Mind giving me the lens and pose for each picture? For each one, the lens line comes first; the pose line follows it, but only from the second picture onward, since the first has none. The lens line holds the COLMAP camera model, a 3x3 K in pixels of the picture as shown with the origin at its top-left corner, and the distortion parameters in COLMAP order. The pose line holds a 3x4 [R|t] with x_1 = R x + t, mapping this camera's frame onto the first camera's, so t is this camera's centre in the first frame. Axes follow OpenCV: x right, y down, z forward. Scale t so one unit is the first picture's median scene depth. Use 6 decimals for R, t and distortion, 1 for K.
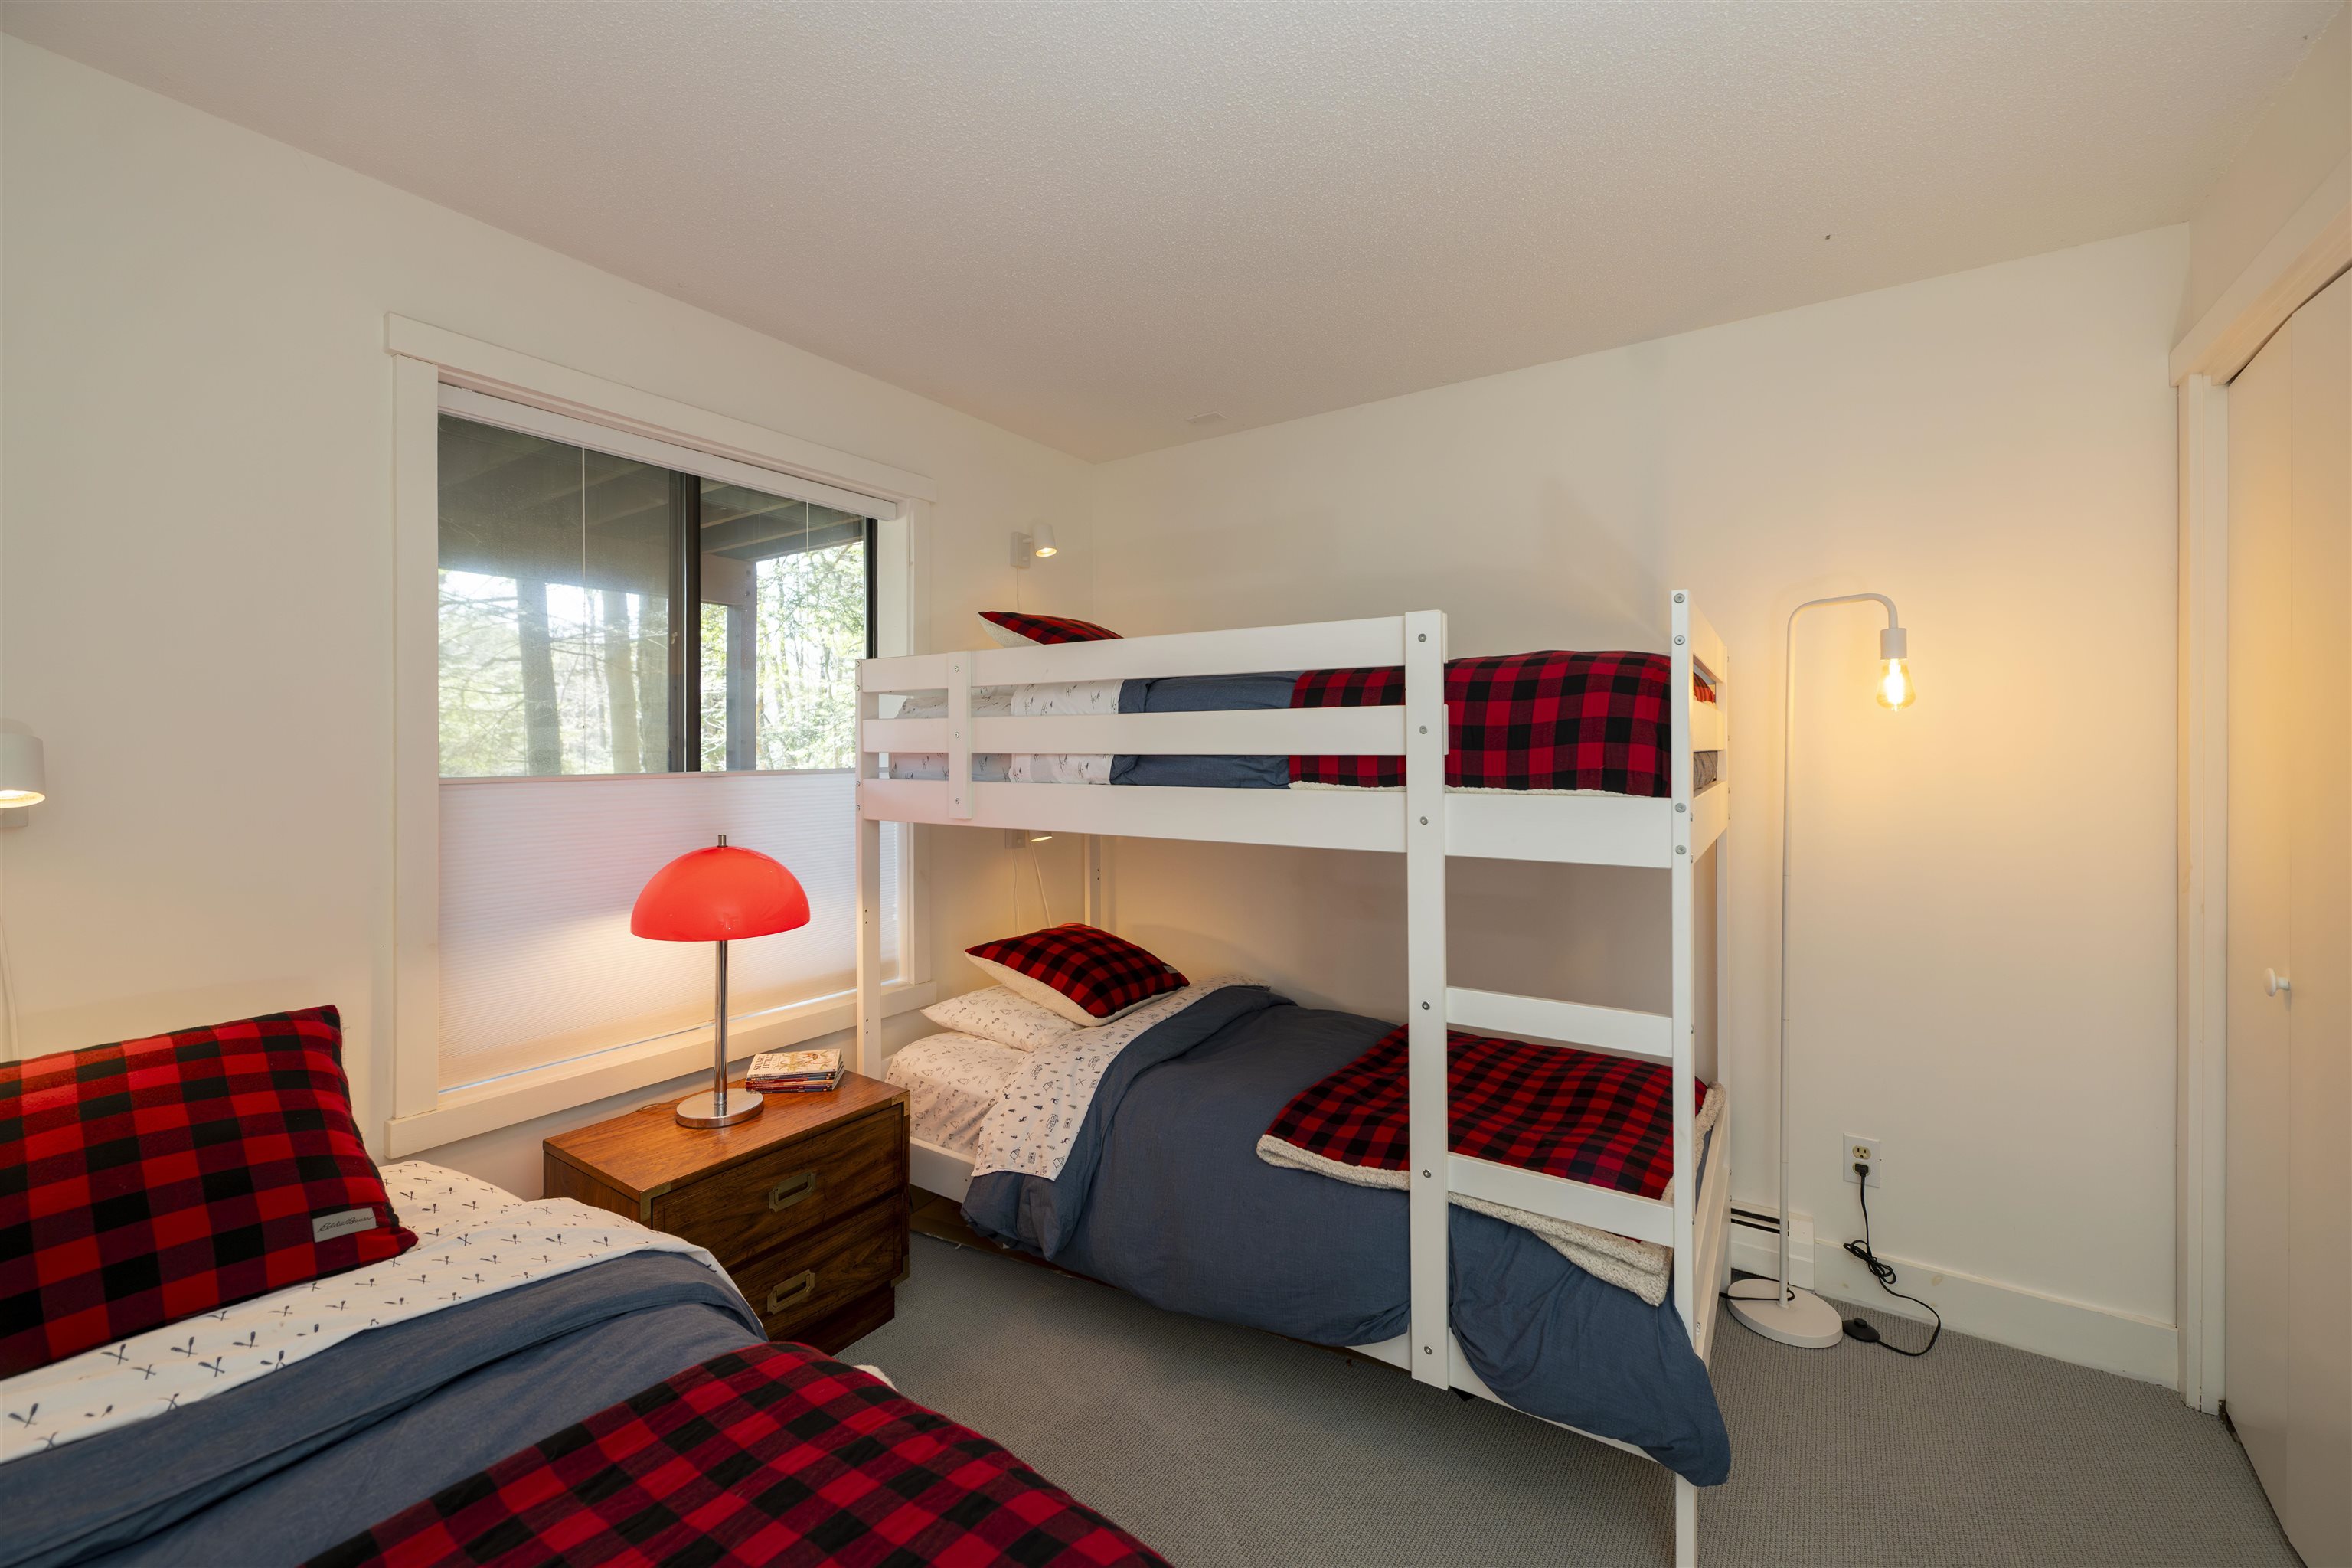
lens RADIAL K [[937.3, 0, 1156.6], [0, 937.3, 749.6], [0, 0, 1]] dist [0.000004, -0.000662]
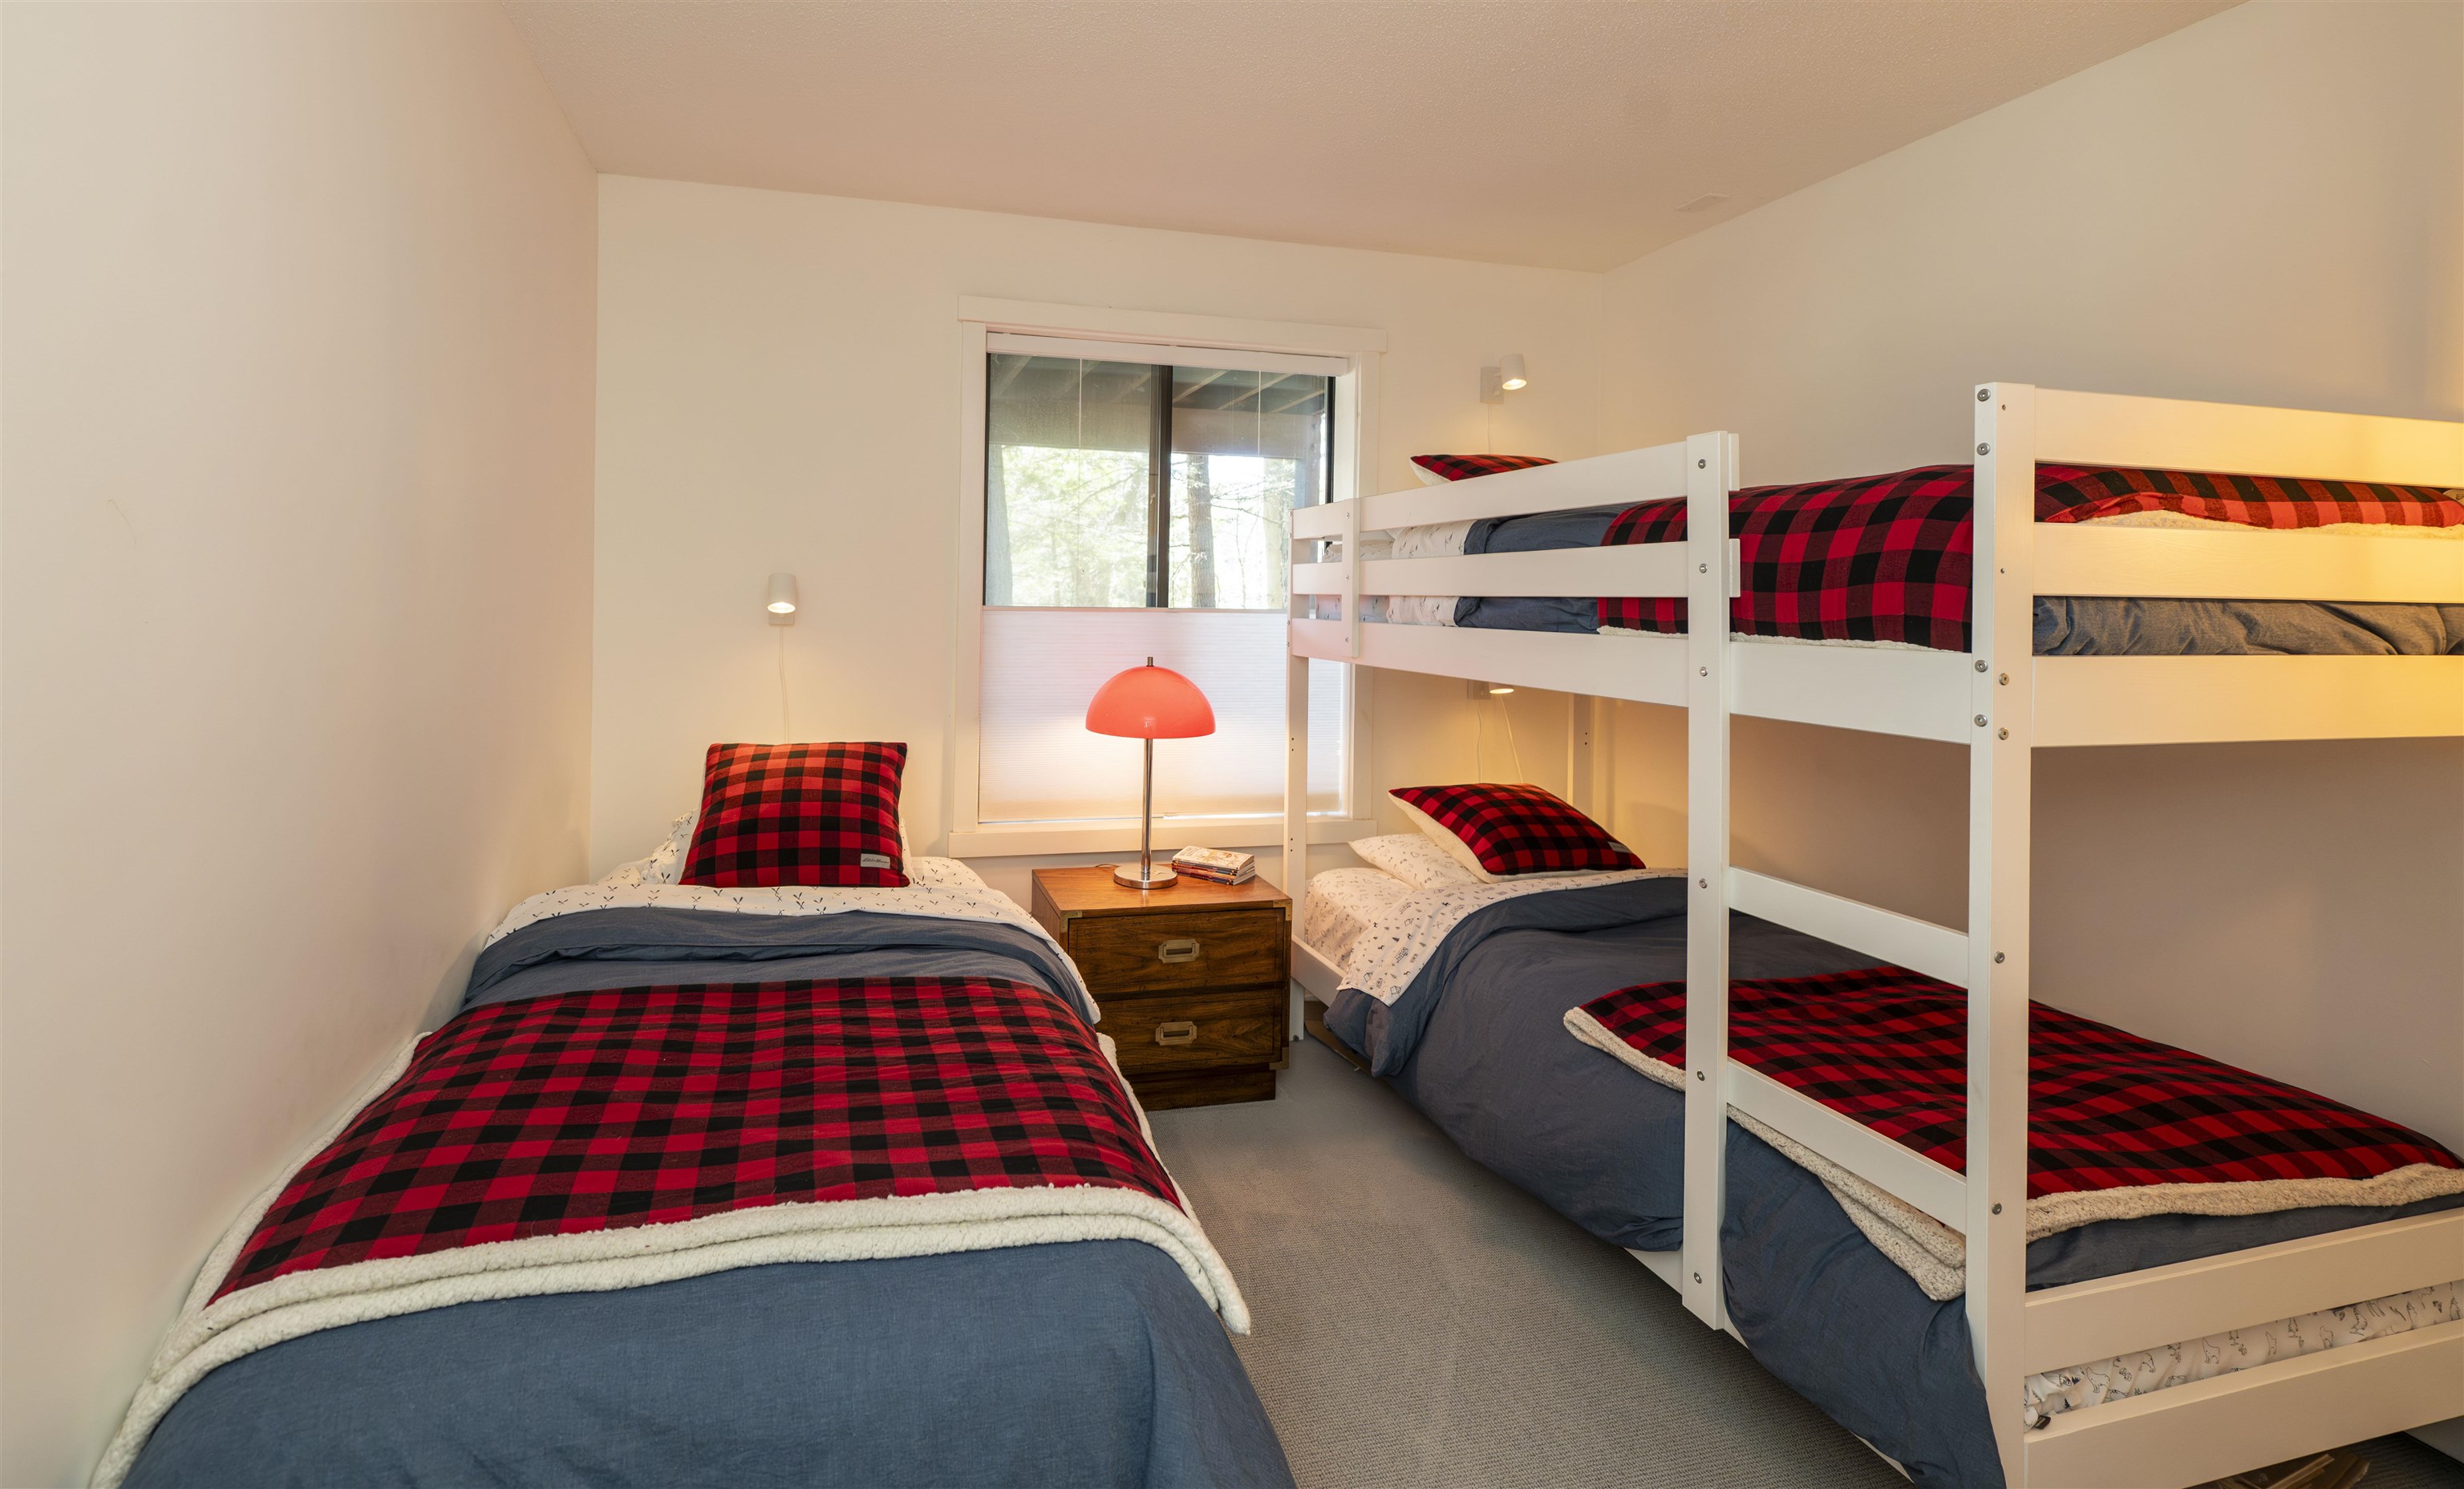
lens RADIAL K [[1057.1, 0, 1071.4], [0, 1057.1, 592.6], [0, 0, 1]] dist [-0.003249, -0.000108]
pose [[0.733604, 0.011148, -0.679485, 0.451360], [-0.018366, 0.999825, -0.003426, 0.013720], [0.679329, 0.014992, 0.733681, -0.110697]]
